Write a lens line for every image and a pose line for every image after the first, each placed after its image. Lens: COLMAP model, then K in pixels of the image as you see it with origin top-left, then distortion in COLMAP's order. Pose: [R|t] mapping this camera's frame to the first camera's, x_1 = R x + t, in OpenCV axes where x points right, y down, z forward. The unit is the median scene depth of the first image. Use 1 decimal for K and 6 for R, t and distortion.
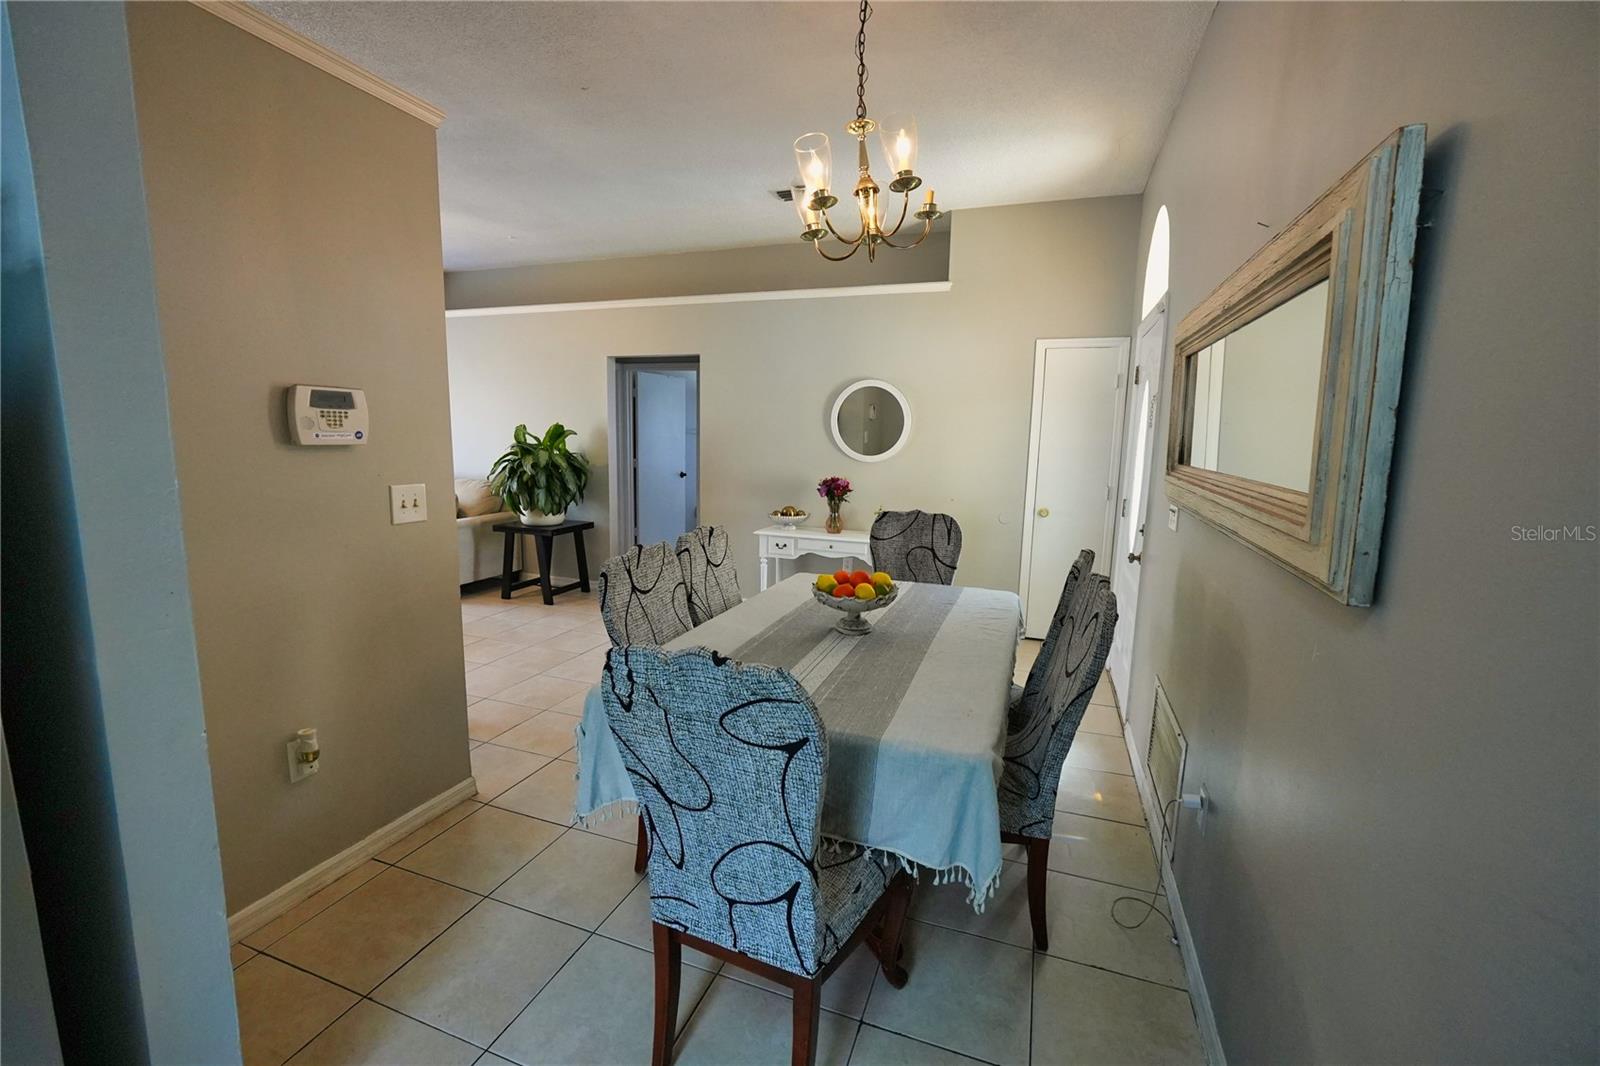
lens RADIAL K [[687.6, 0, 806.7], [0, 687.6, 527.9], [0, 0, 1]] dist [-0.018449, -0.000036]
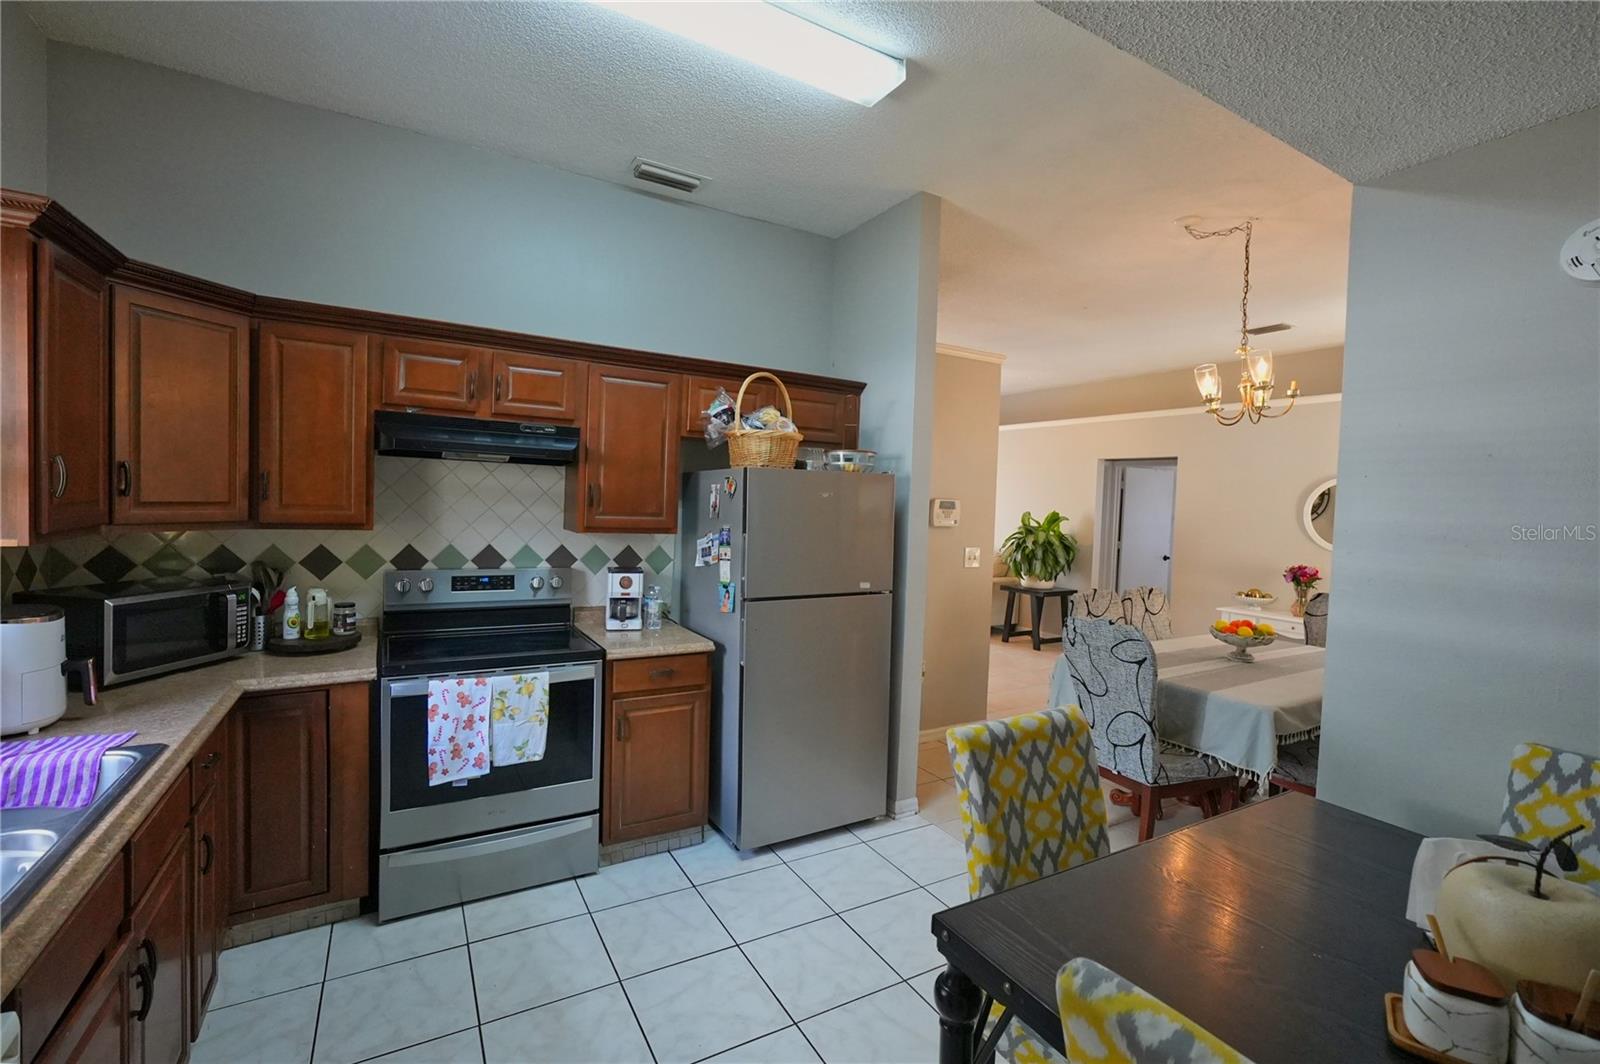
lens RADIAL K [[687.6, 0, 808.4], [0, 687.6, 530.0], [0, 0, 1]] dist [-0.018449, -0.000036]
pose [[0.770813, 0.032781, -0.636218, 0.116641], [-0.104892, 0.991576, -0.075992, 0.033752], [0.628367, 0.125310, 0.767758, -0.317095]]
